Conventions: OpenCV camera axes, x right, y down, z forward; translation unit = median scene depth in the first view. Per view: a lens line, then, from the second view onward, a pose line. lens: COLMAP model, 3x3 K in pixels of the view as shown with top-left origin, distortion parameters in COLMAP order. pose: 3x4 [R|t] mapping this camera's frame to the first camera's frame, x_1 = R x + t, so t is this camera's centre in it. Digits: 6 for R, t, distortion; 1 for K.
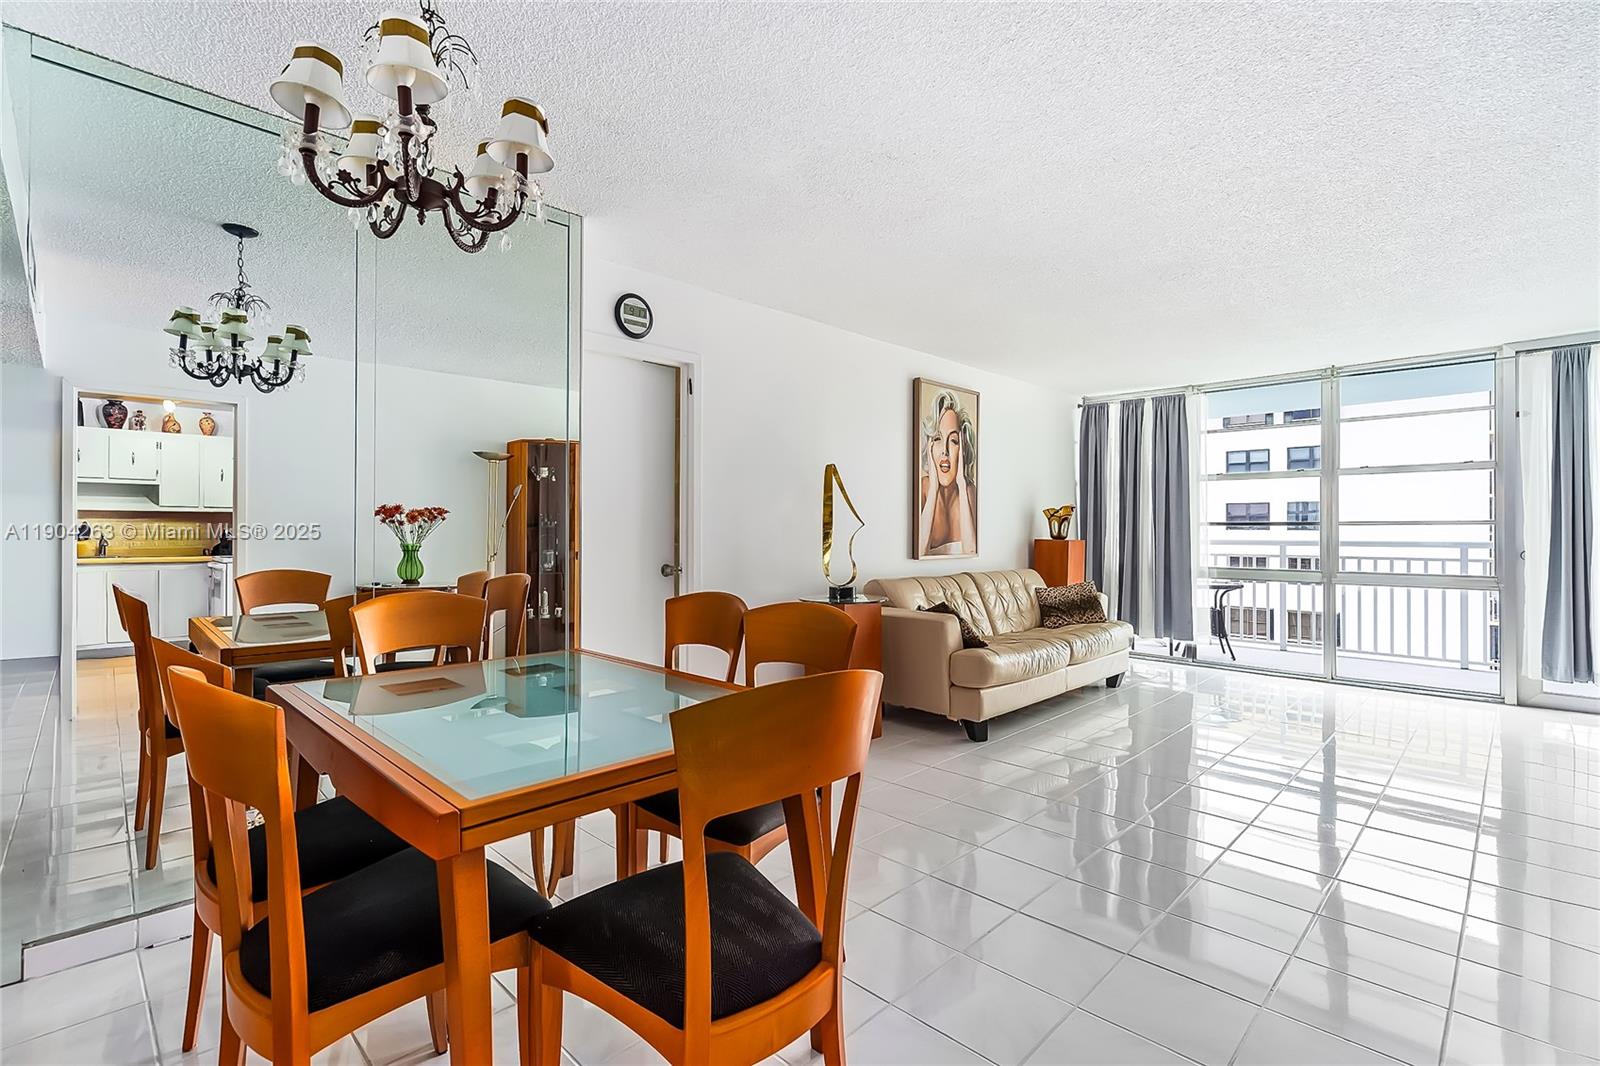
lens RADIAL K [[736.9, 0, 797.7], [0, 736.9, 525.7], [0, 0, 1]] dist [0.000076, 0.000168]
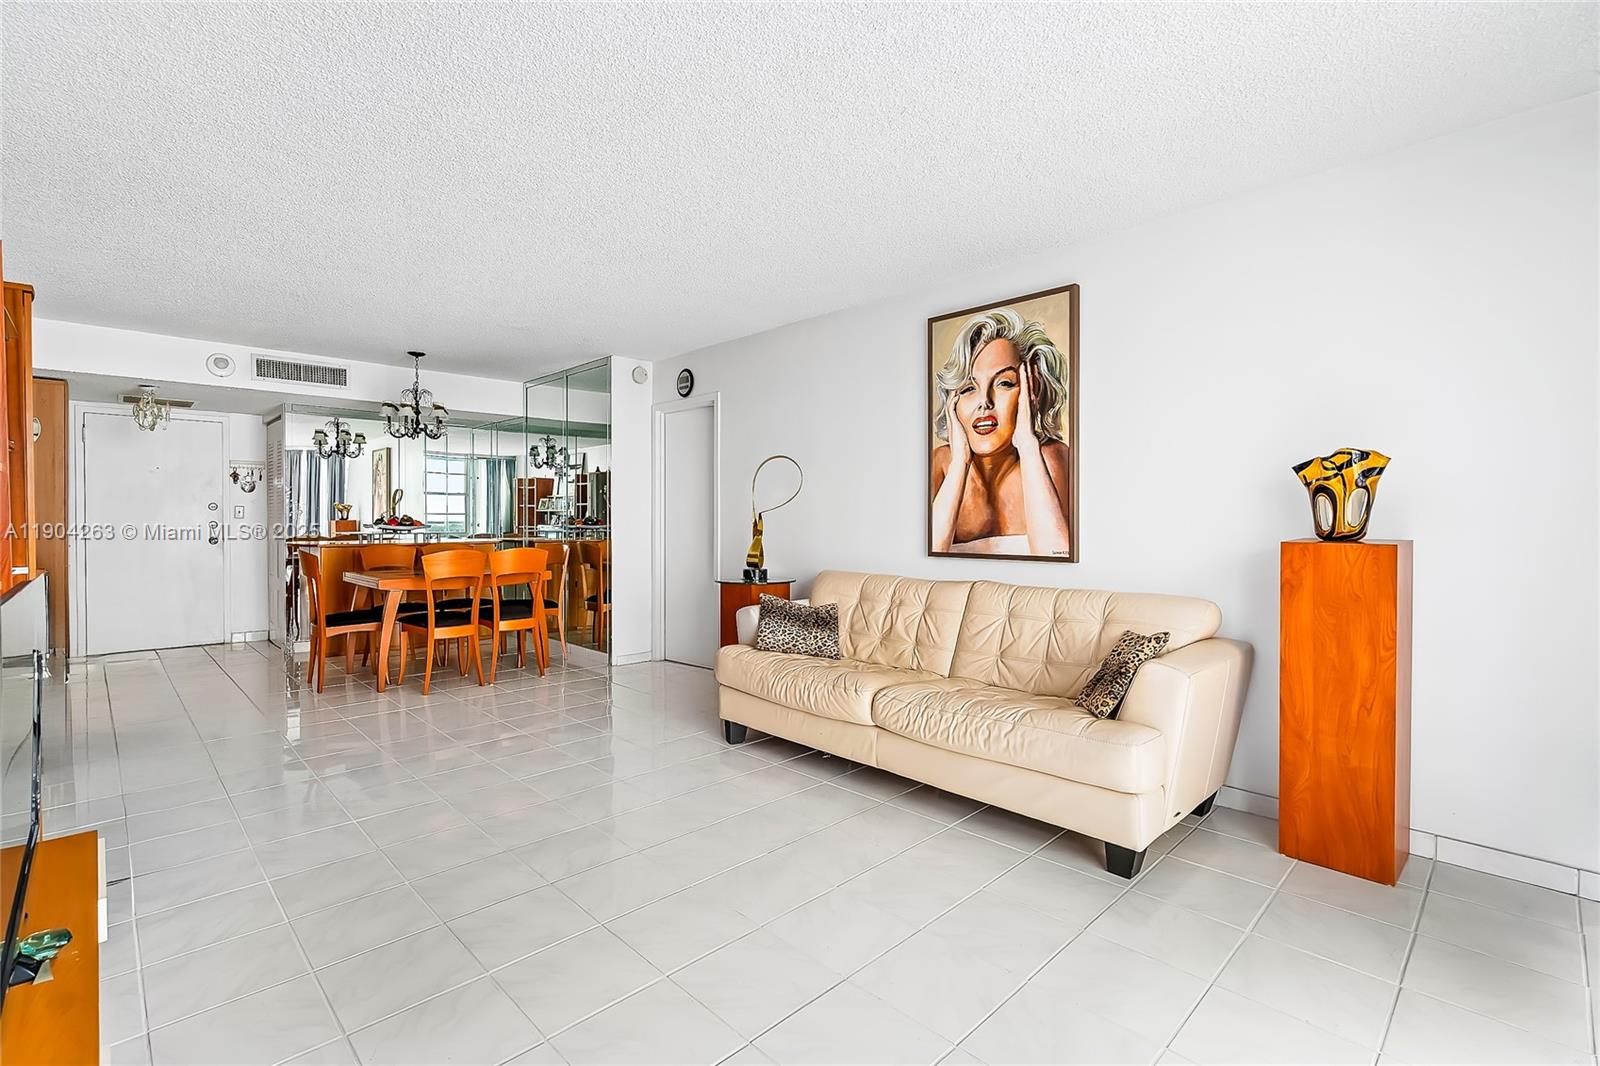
lens RADIAL K [[737.3, 0, 769.3], [0, 737.3, 521.6], [0, 0, 1]] dist [-0.001612, 0.000174]
pose [[-0.040066, 0.002175, -0.999195, 0.891366], [0.005109, 0.999985, 0.001972, 0.007212], [0.999184, -0.005026, -0.040077, 0.819797]]
